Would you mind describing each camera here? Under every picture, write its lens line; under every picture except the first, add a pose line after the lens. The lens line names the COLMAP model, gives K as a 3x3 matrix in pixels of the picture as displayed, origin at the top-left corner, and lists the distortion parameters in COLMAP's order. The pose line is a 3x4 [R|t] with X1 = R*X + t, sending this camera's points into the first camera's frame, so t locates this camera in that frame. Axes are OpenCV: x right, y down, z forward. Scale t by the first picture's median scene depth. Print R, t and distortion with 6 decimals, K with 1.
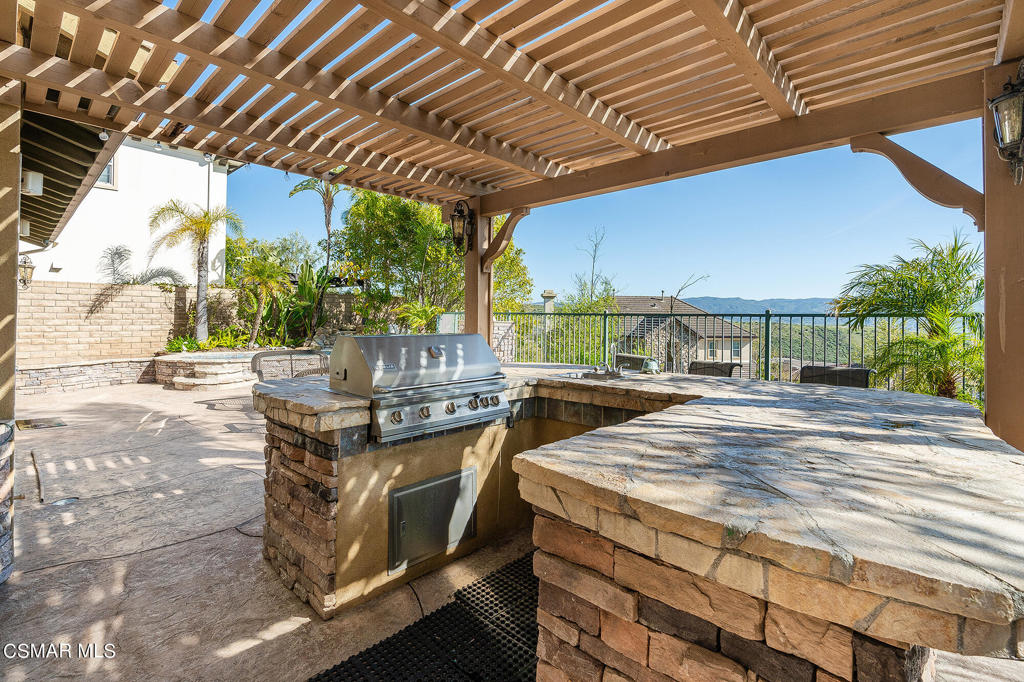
lens RADIAL K [[475.3, 0, 509.5], [0, 475.3, 313.7], [0, 0, 1]] dist [-0.016226, 0.008860]
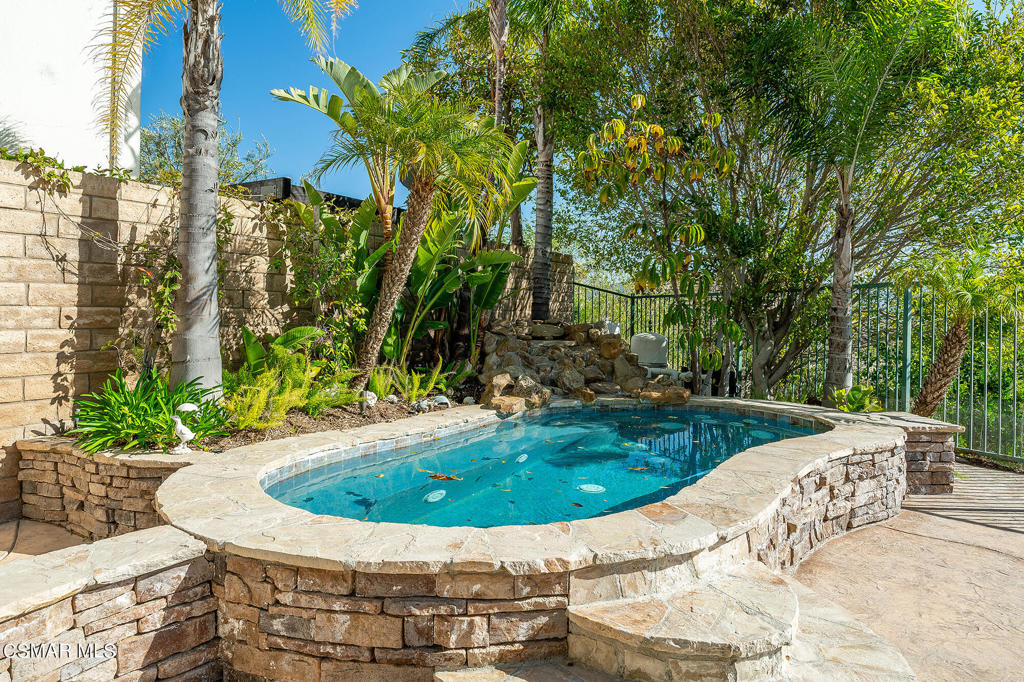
lens RADIAL K [[694.3, 0, 508.0], [0, 694.3, 301.4], [0, 0, 1]] dist [-0.000132, -0.006988]
pose [[0.976328, -0.001332, 0.216291, -0.586427], [0.002687, 0.999979, -0.005971, 0.013323], [-0.216279, 0.006411, 0.976311, 0.622671]]
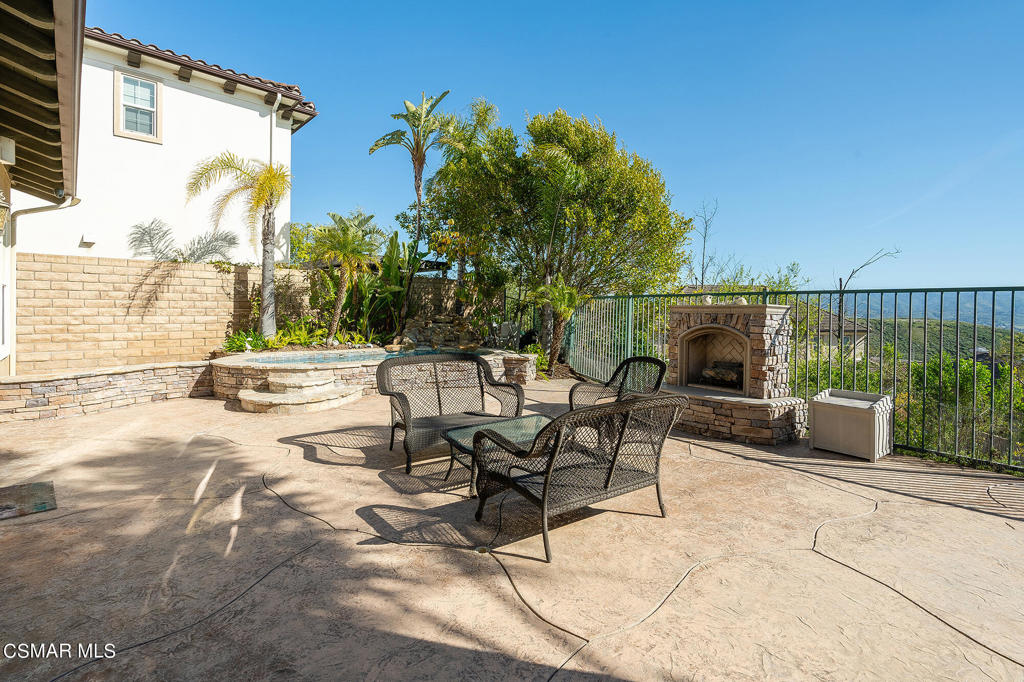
lens RADIAL K [[475.3, 0, 509.5], [0, 475.3, 313.7], [0, 0, 1]] dist [-0.016226, 0.008860]
pose [[0.997428, -0.002640, -0.071628, -0.214562], [0.003526, 0.999919, 0.012250, 0.012869], [0.071590, -0.012471, 0.997356, 0.274438]]
